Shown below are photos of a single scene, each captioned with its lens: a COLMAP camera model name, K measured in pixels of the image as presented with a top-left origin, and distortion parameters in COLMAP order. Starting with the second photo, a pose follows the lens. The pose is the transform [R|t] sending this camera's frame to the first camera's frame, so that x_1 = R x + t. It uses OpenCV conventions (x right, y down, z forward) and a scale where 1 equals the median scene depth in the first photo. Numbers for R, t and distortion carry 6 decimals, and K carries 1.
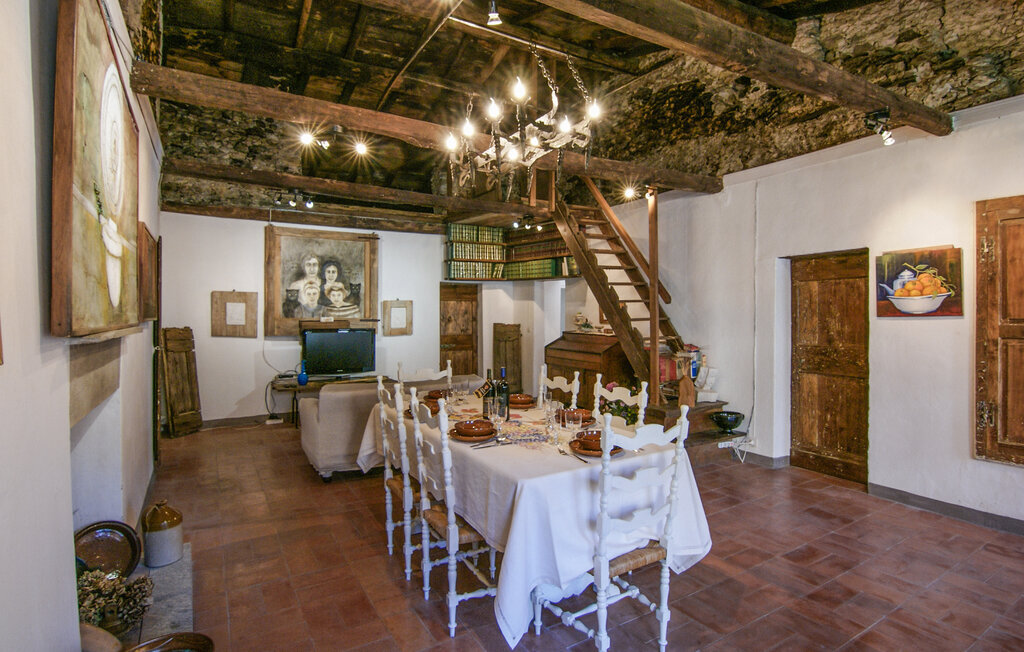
lens RADIAL K [[503.1, 0, 510.0], [0, 503.1, 312.6], [0, 0, 1]] dist [-0.003468, -0.009395]
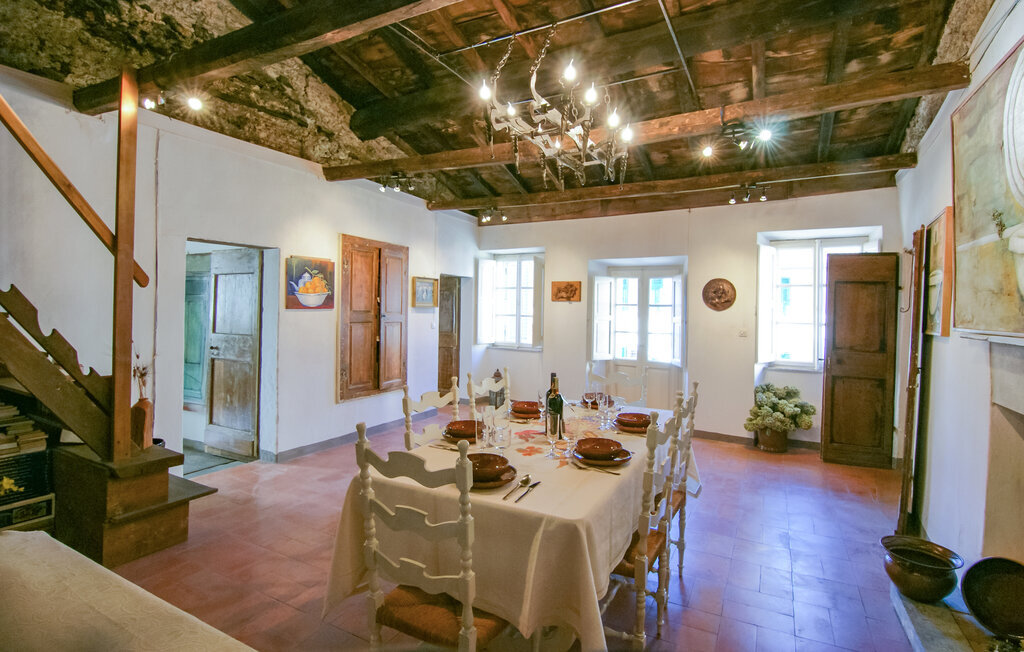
lens RADIAL K [[503.1, 0, 510.0], [0, 503.1, 312.6], [0, 0, 1]] dist [-0.003468, -0.009395]
pose [[-0.516220, -0.008299, 0.856416, -0.574094], [-0.013646, 0.999906, 0.001464, 0.008431], [-0.856348, -0.010931, -0.516284, 1.192965]]
